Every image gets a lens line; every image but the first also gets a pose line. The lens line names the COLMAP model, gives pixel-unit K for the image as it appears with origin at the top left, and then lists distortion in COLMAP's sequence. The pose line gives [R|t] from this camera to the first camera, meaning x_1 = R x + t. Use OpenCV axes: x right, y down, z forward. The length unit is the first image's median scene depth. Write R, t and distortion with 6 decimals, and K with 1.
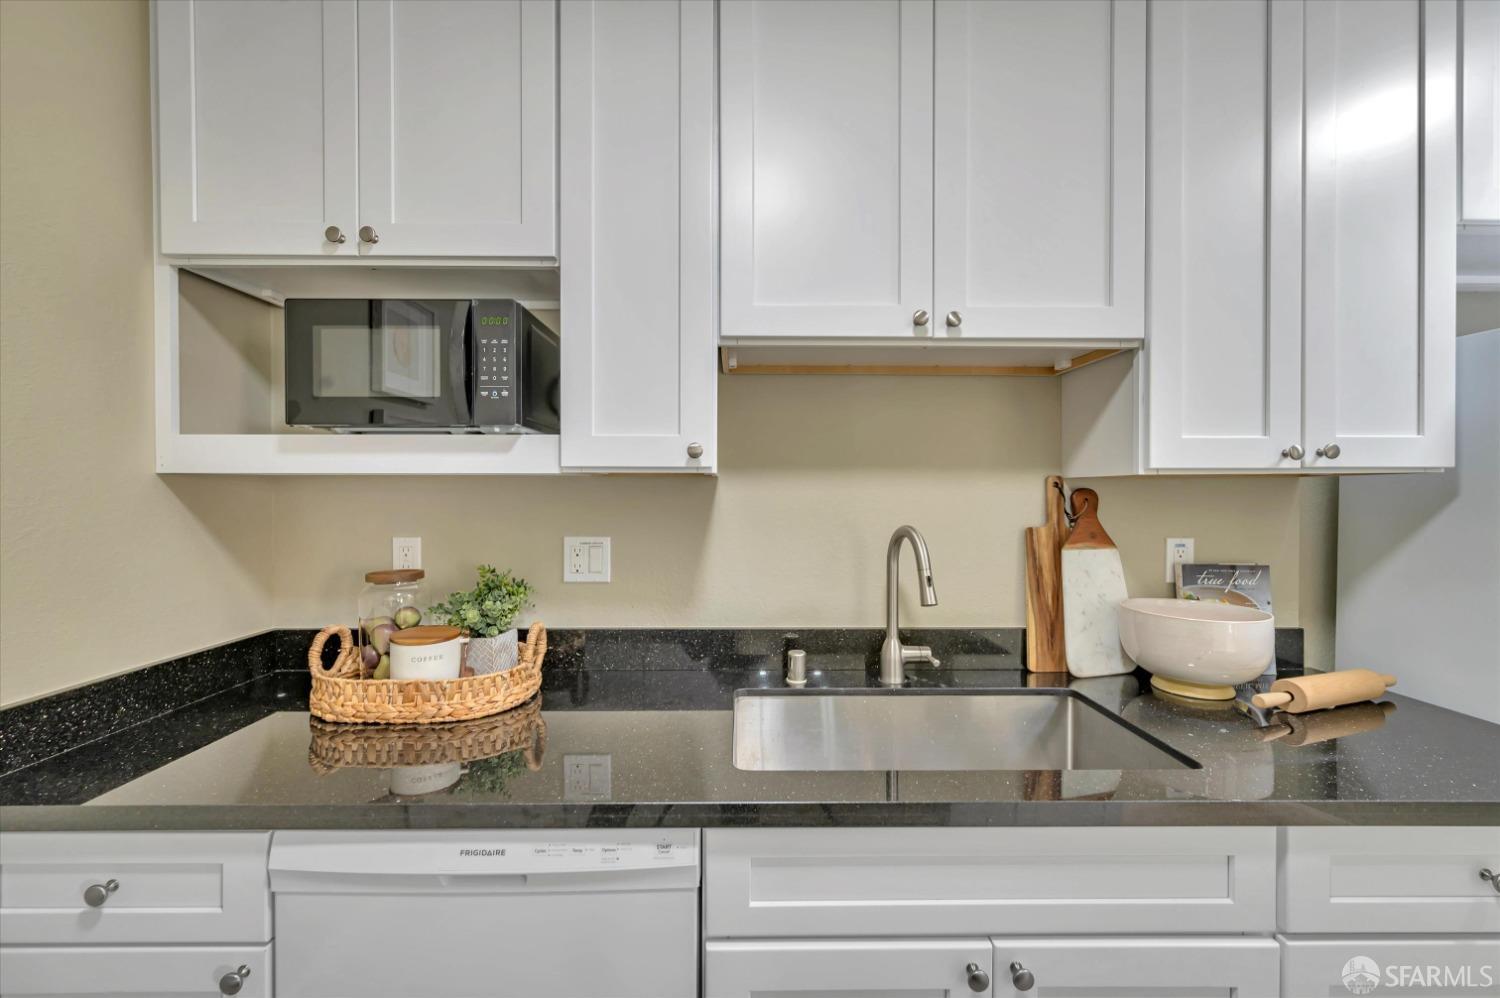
lens RADIAL K [[590.6, 0, 750.0], [0, 590.6, 498.4], [0, 0, 1]] dist [-0.000254, -0.000026]
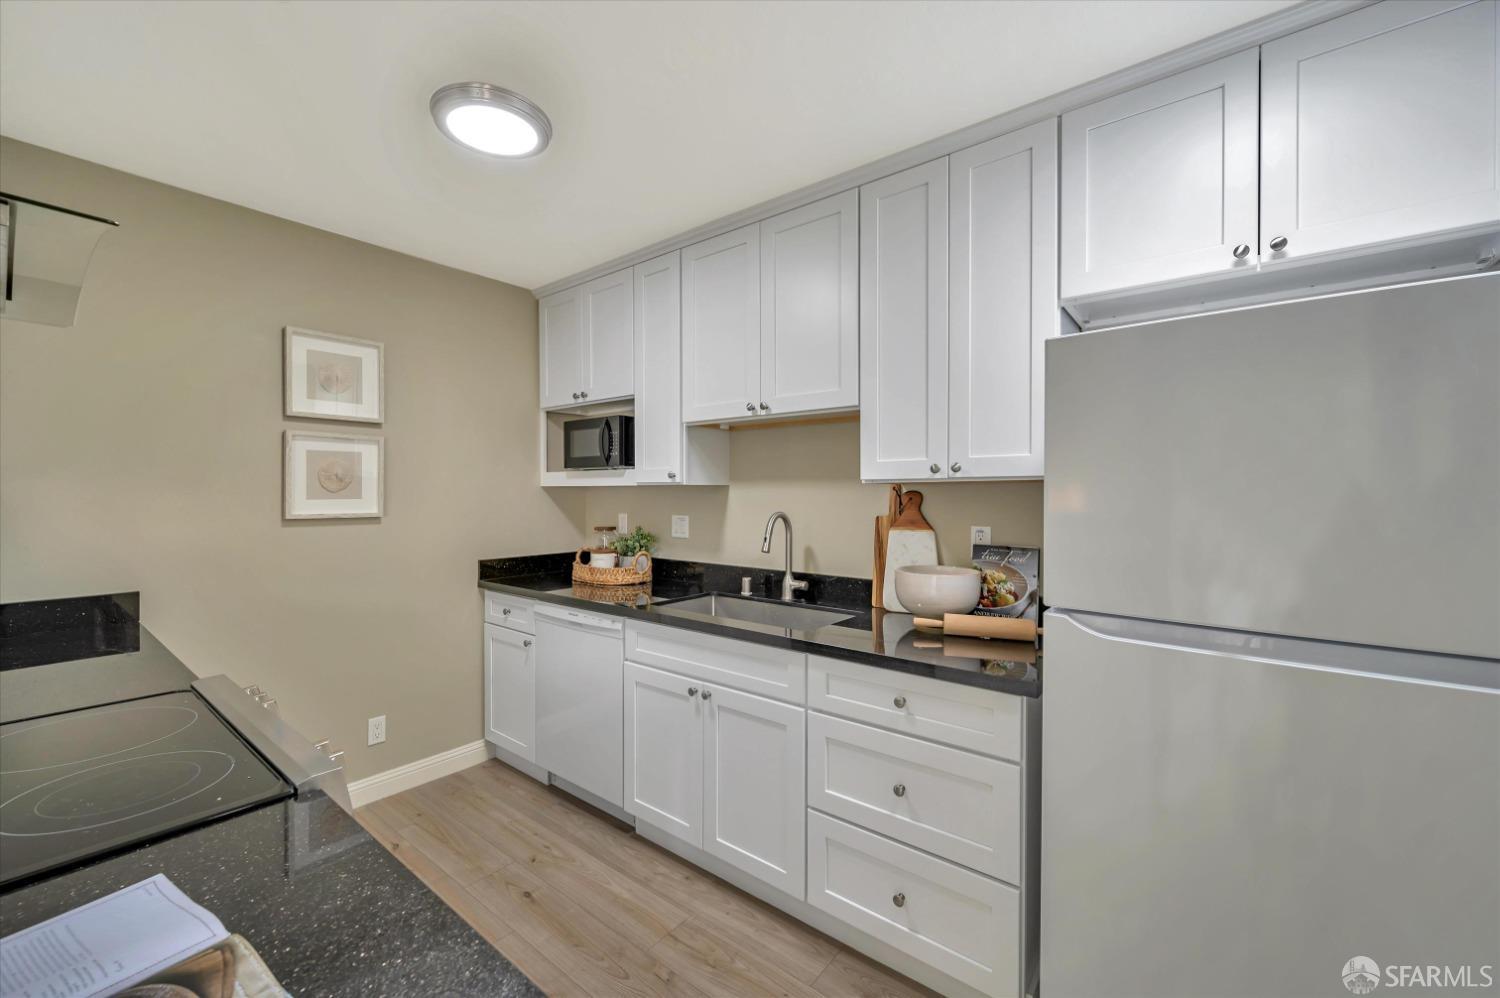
lens RADIAL K [[590.6, 0, 751.4], [0, 590.6, 497.0], [0, 0, 1]] dist [-0.000254, -0.000026]
pose [[0.781130, 0.004511, -0.624352, 1.355208], [-0.004678, 0.999988, 0.001372, -0.001268], [0.624351, 0.001849, 0.781142, -0.497625]]
